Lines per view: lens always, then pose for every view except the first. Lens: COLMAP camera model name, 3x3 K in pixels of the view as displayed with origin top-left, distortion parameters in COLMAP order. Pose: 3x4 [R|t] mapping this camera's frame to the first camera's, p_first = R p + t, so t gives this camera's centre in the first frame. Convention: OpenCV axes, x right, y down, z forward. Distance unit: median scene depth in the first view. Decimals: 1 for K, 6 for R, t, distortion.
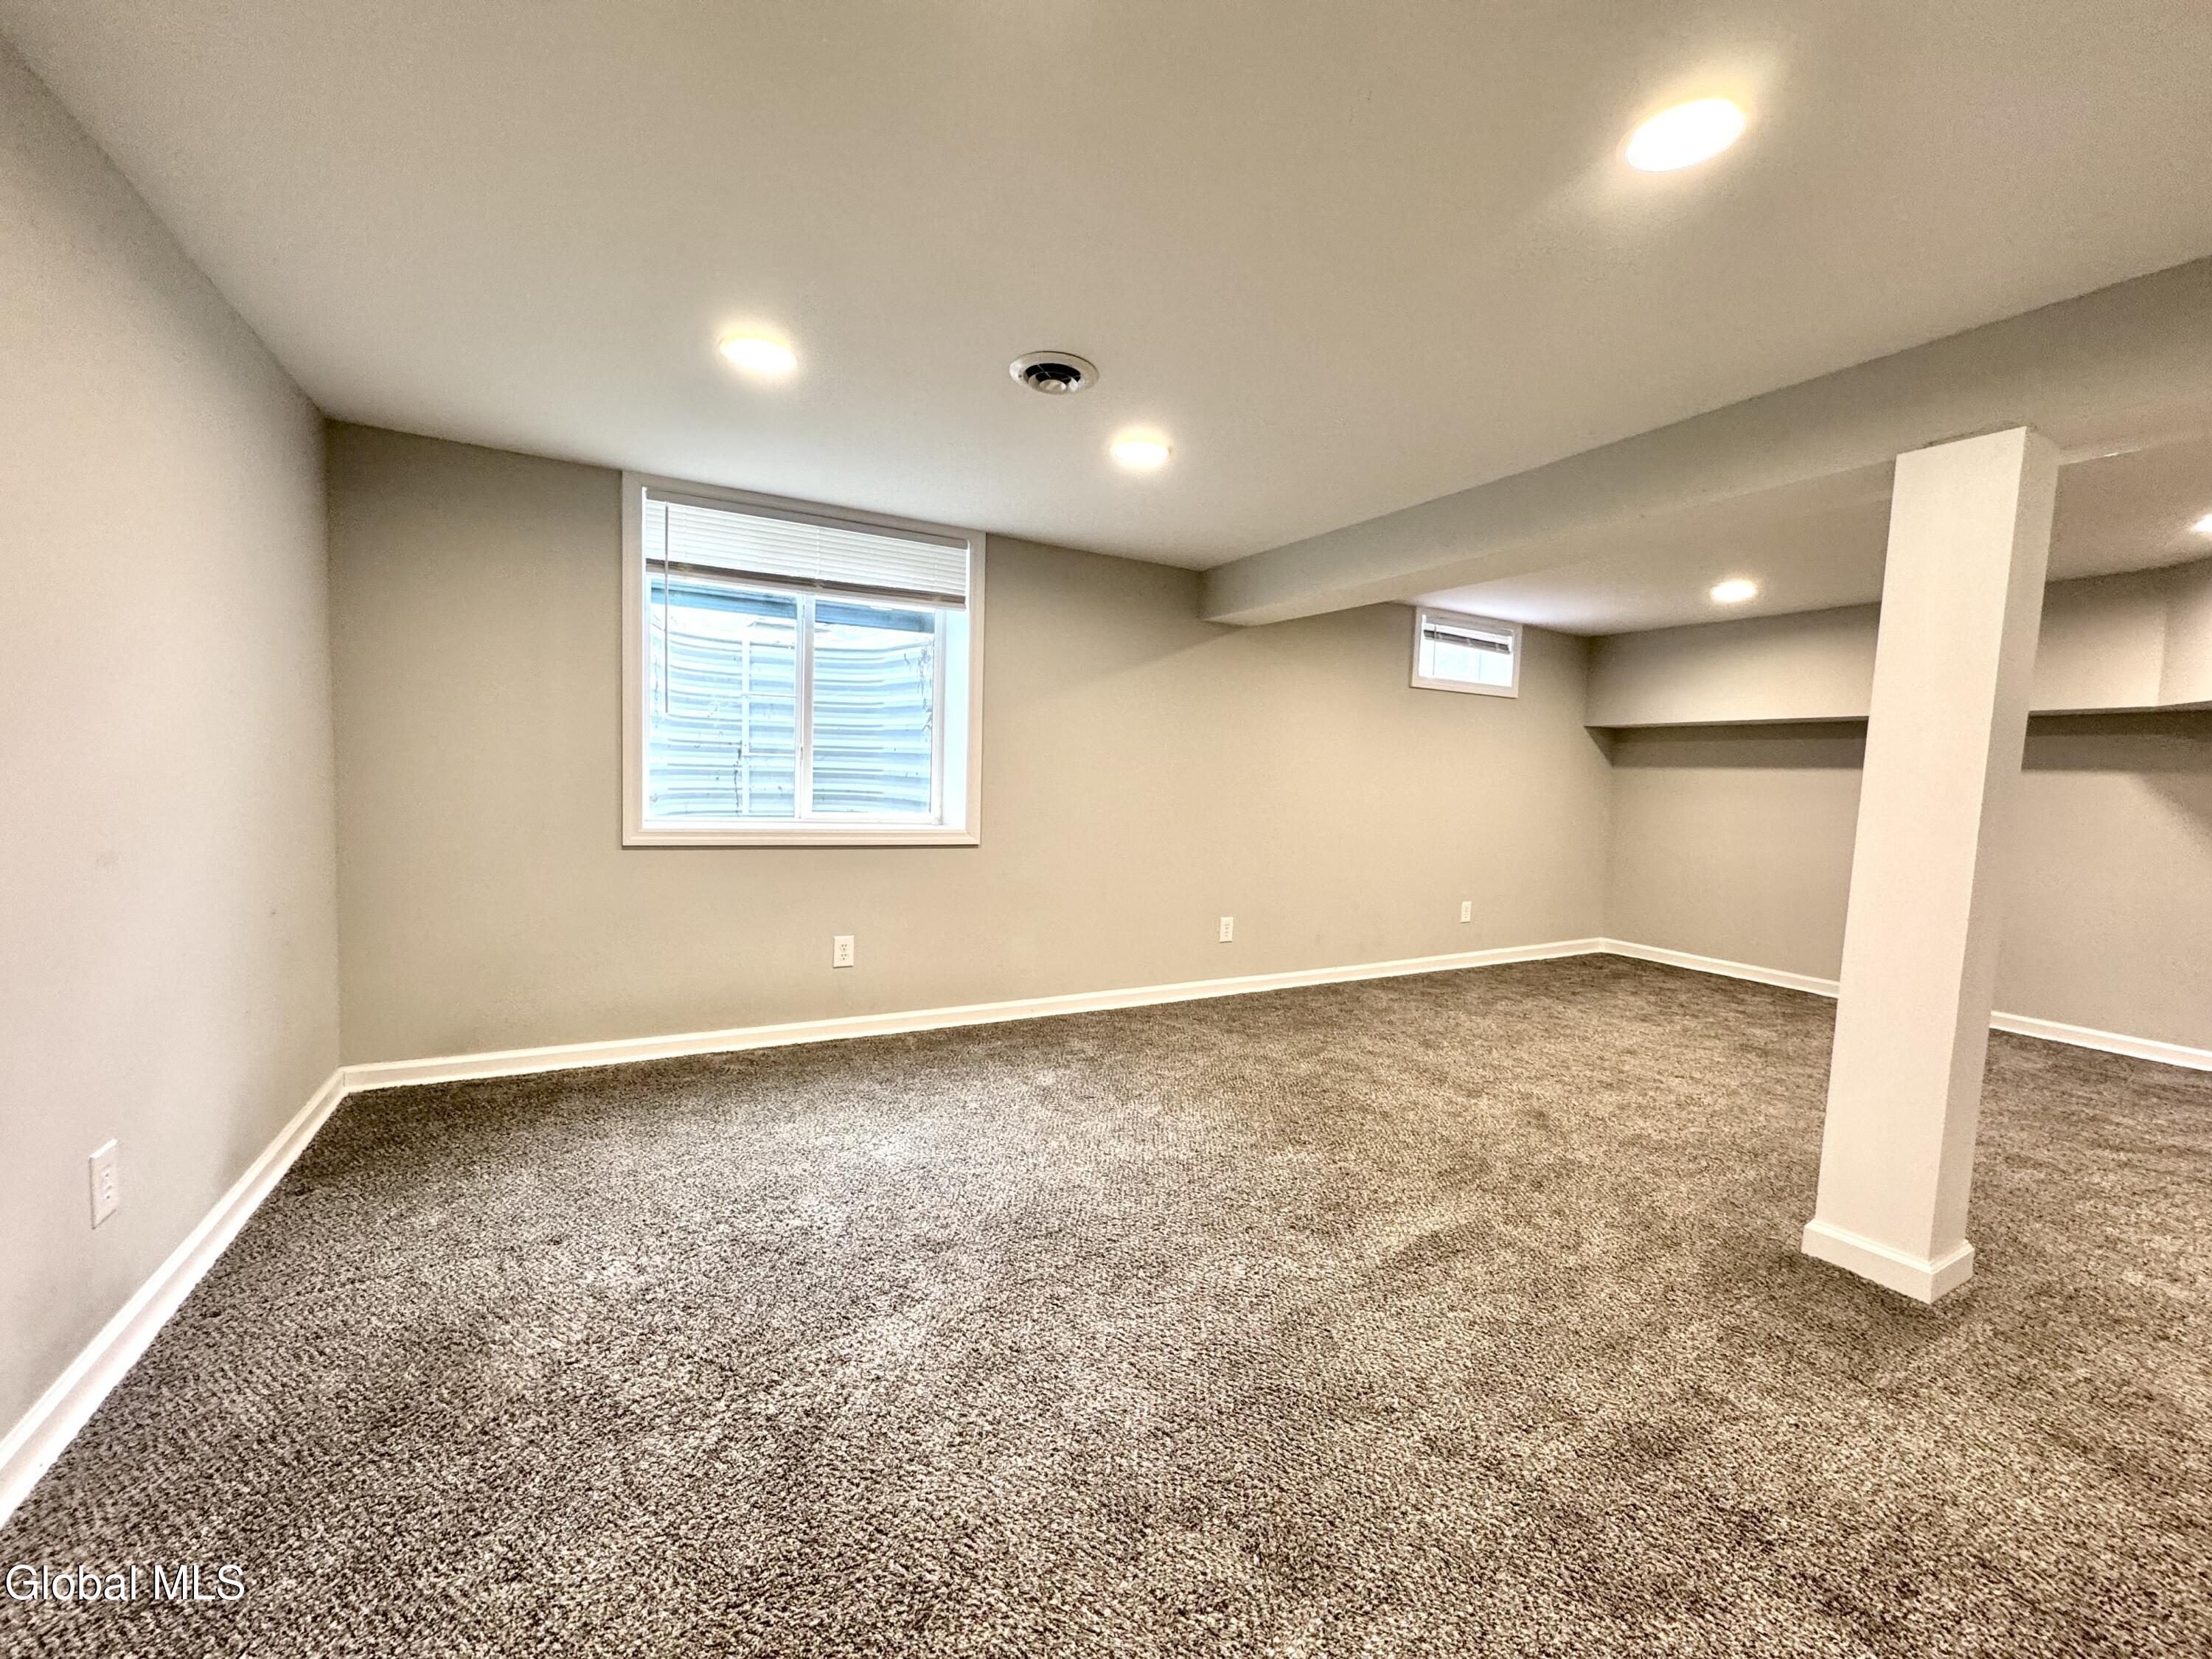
lens RADIAL K [[887.7, 0, 1106.0], [0, 887.7, 829.5], [0, 0, 1]] dist [-0.000098, -0.000027]
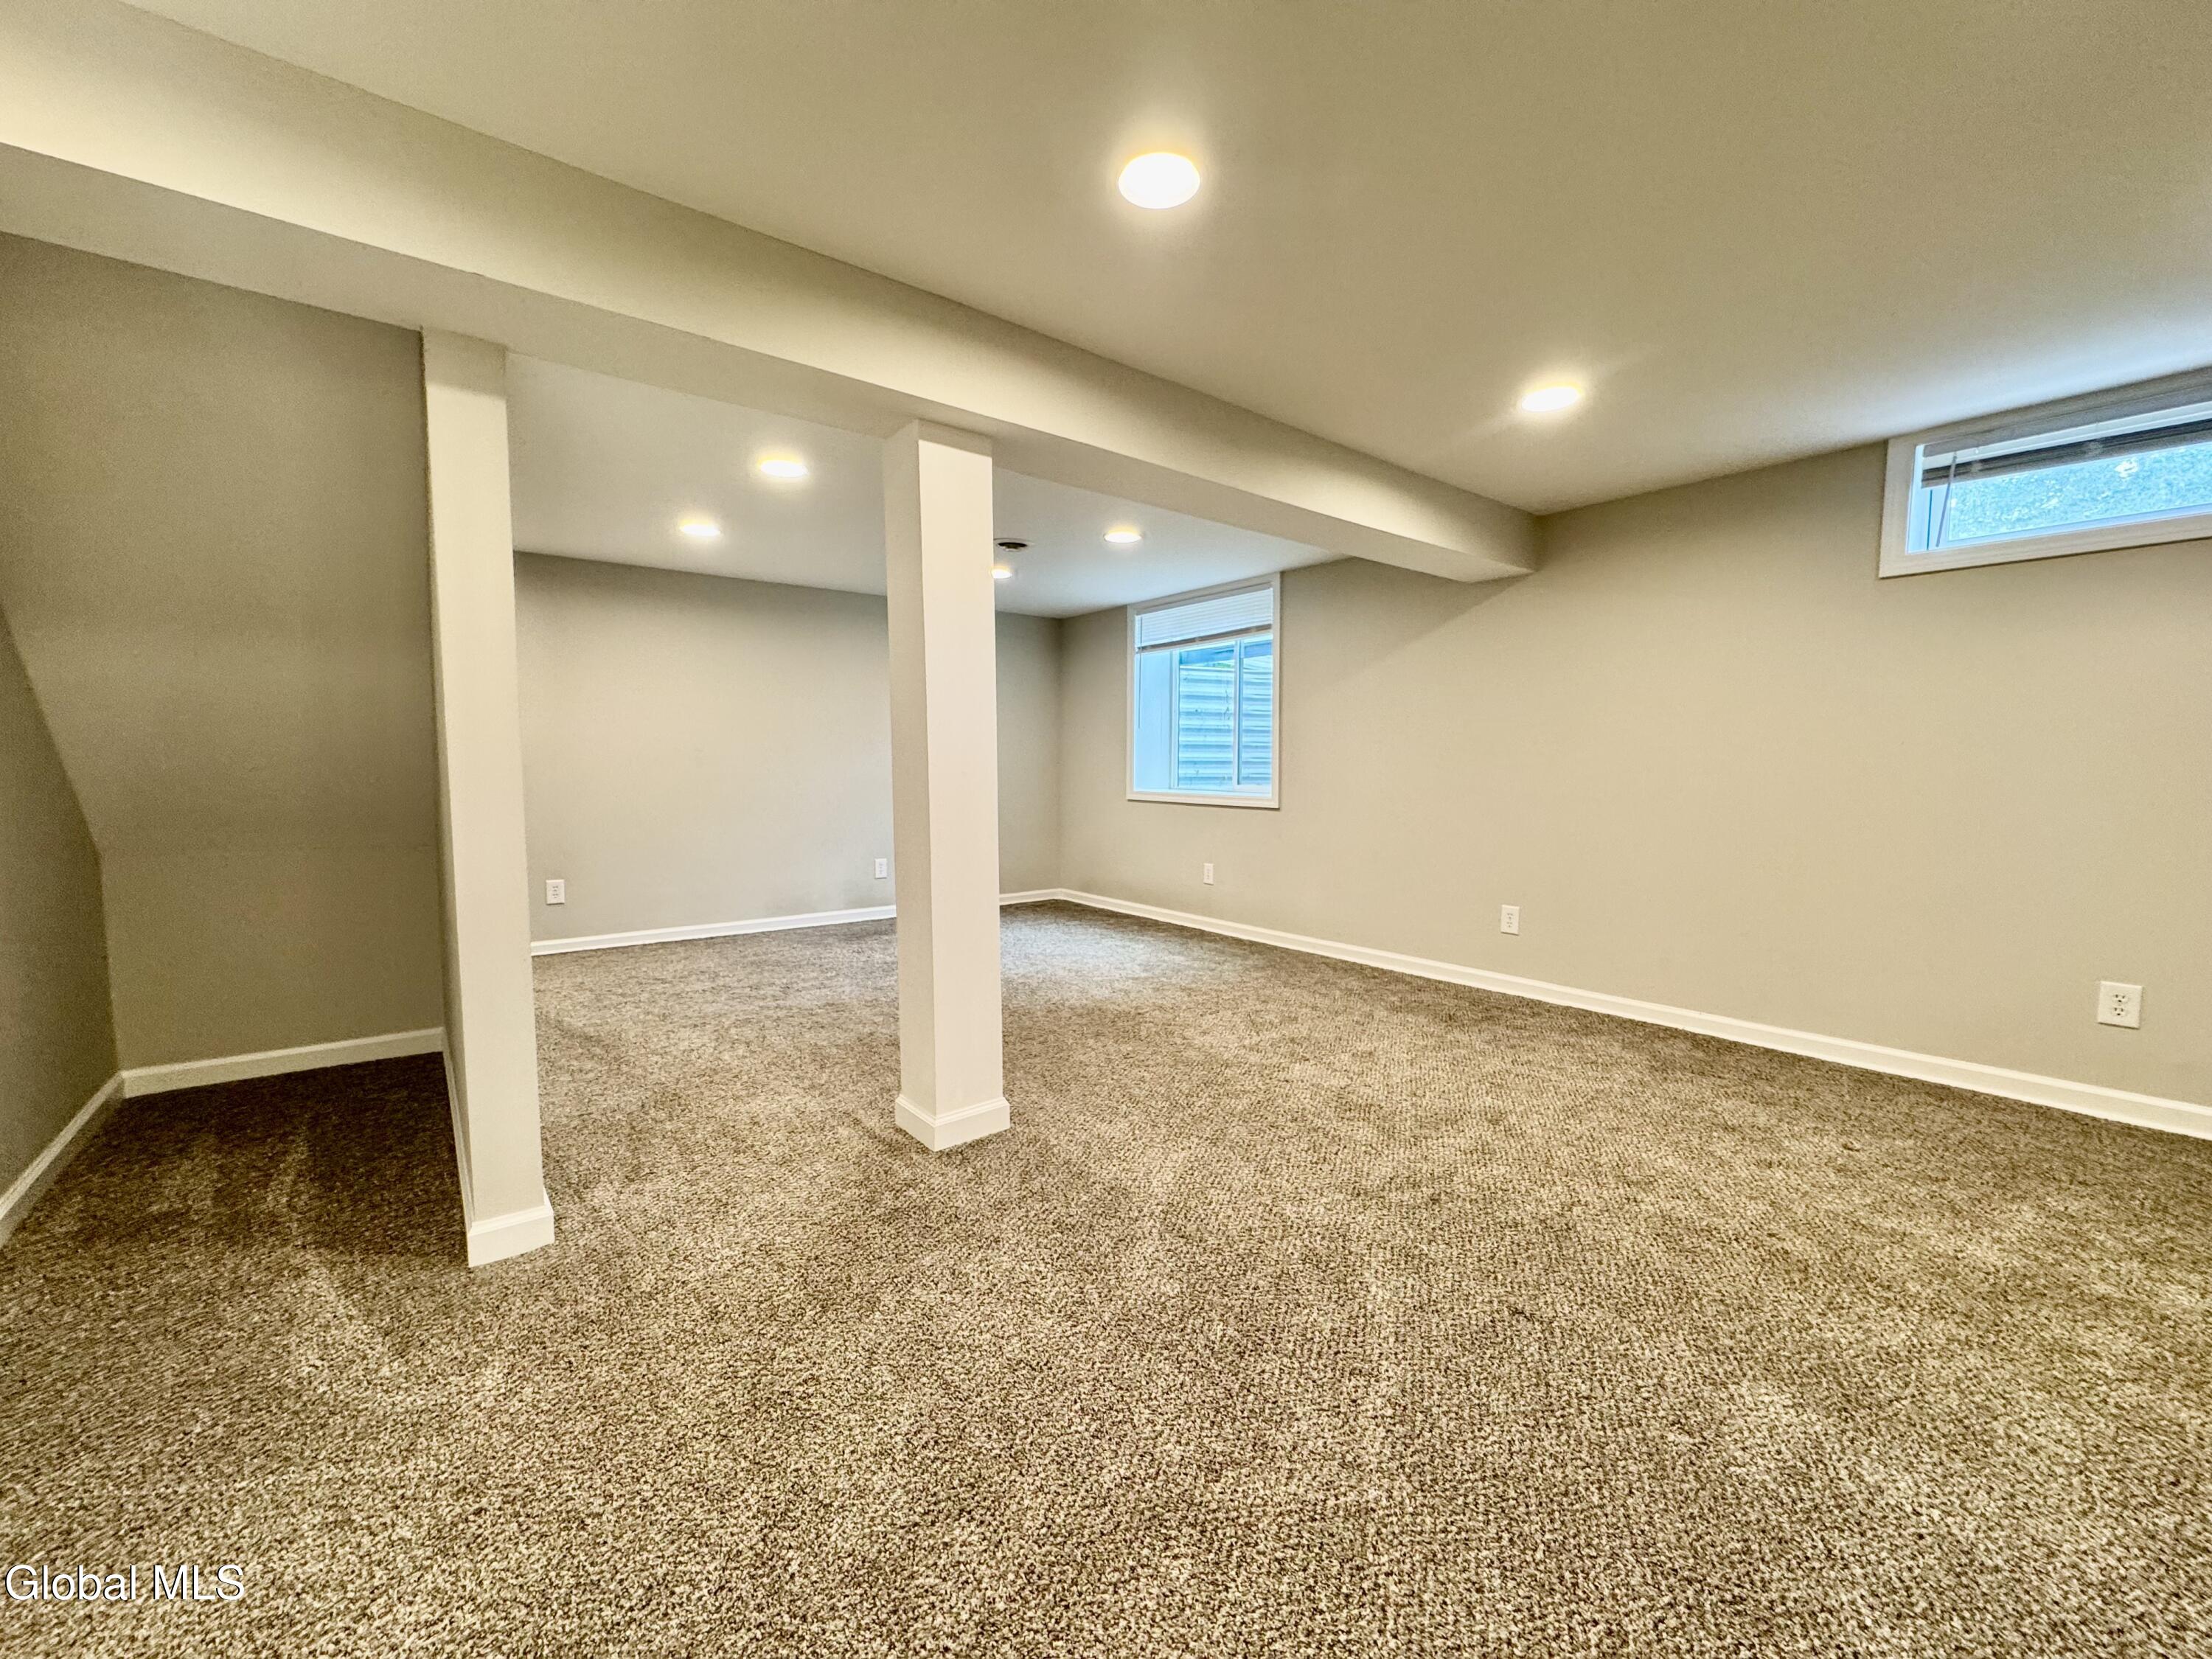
lens RADIAL K [[887.7, 0, 1106.0], [0, 887.7, 829.5], [0, 0, 1]] dist [-0.000098, -0.000027]
pose [[0.160942, 0.040805, -0.986120, 1.145628], [-0.058723, 0.997771, 0.031703, 0.022243], [0.985215, 0.052806, 0.162979, 0.550457]]
